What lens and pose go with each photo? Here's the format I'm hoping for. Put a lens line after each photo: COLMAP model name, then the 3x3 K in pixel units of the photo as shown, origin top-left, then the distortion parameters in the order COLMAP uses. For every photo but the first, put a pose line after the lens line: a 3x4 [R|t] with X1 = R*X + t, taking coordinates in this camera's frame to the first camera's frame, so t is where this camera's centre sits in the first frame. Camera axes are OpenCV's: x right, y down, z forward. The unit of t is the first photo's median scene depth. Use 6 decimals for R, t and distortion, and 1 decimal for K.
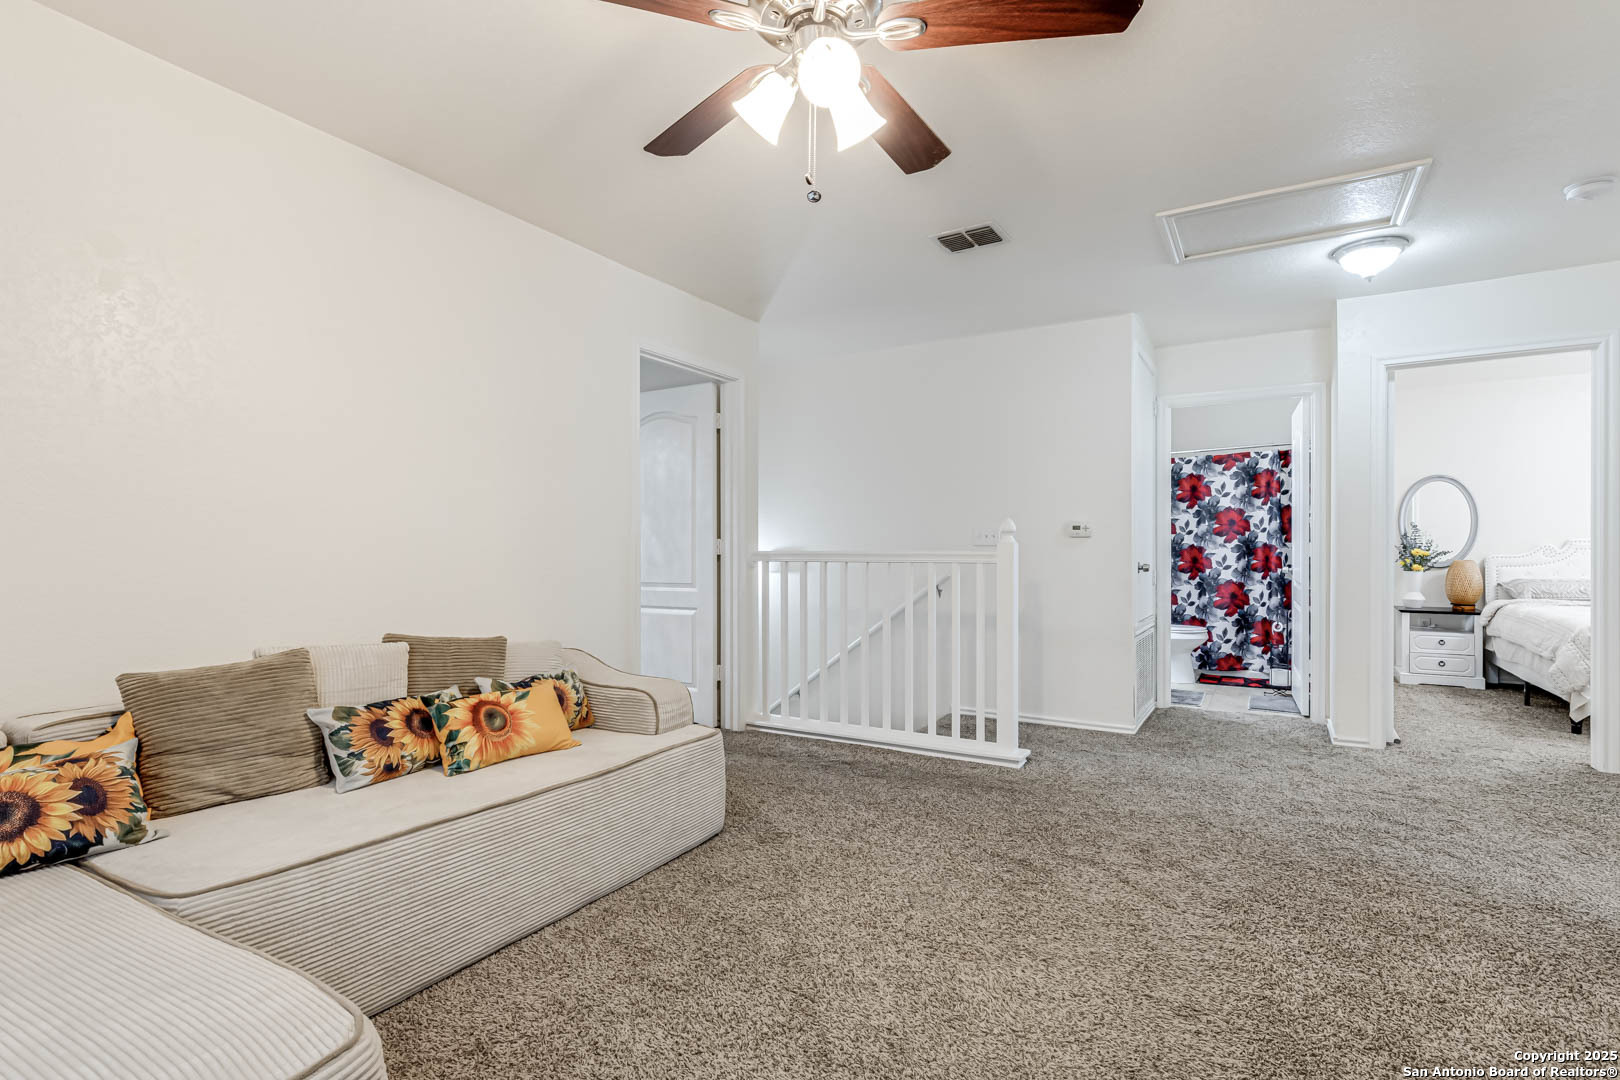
lens RADIAL K [[819.8, 0, 803.5], [0, 819.8, 544.2], [0, 0, 1]] dist [0.004311, 0.001027]
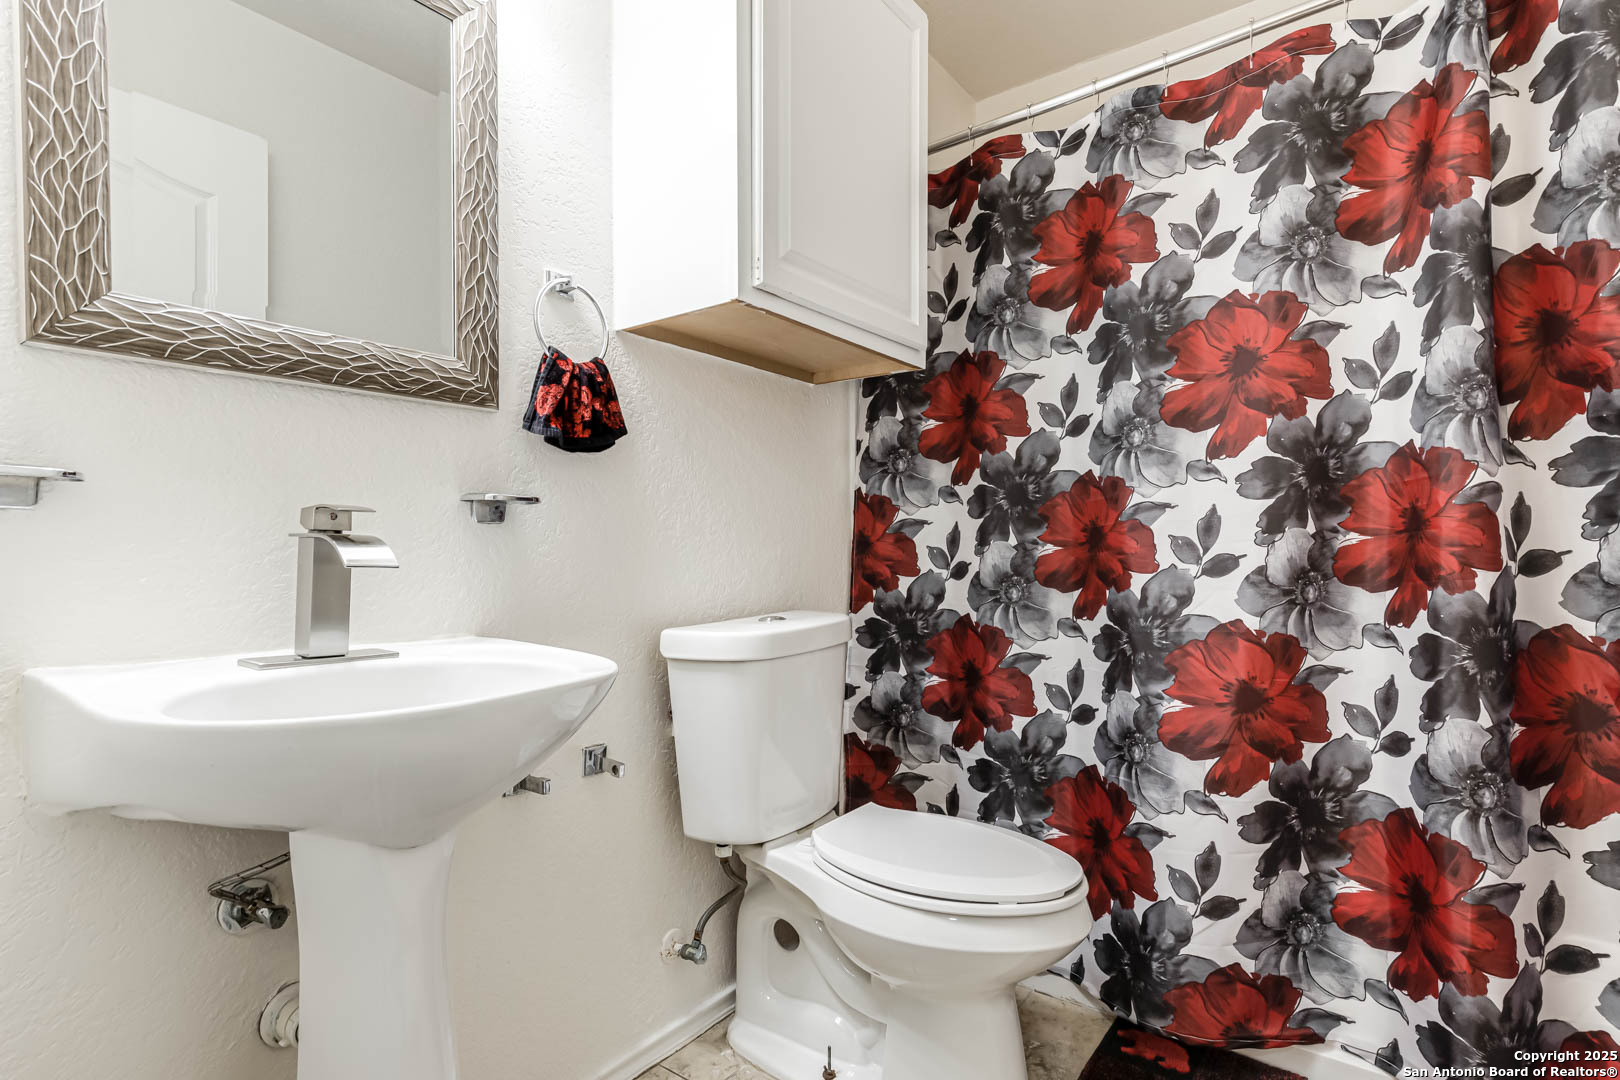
lens RADIAL K [[819.8, 0, 816.0], [0, 819.8, 548.8], [0, 0, 1]] dist [0.004311, 0.001027]
pose [[0.993986, -0.005568, -0.109362, 0.434414], [0.006050, 0.999973, 0.004079, 0.022314], [0.109336, -0.004716, 0.993994, 0.772664]]
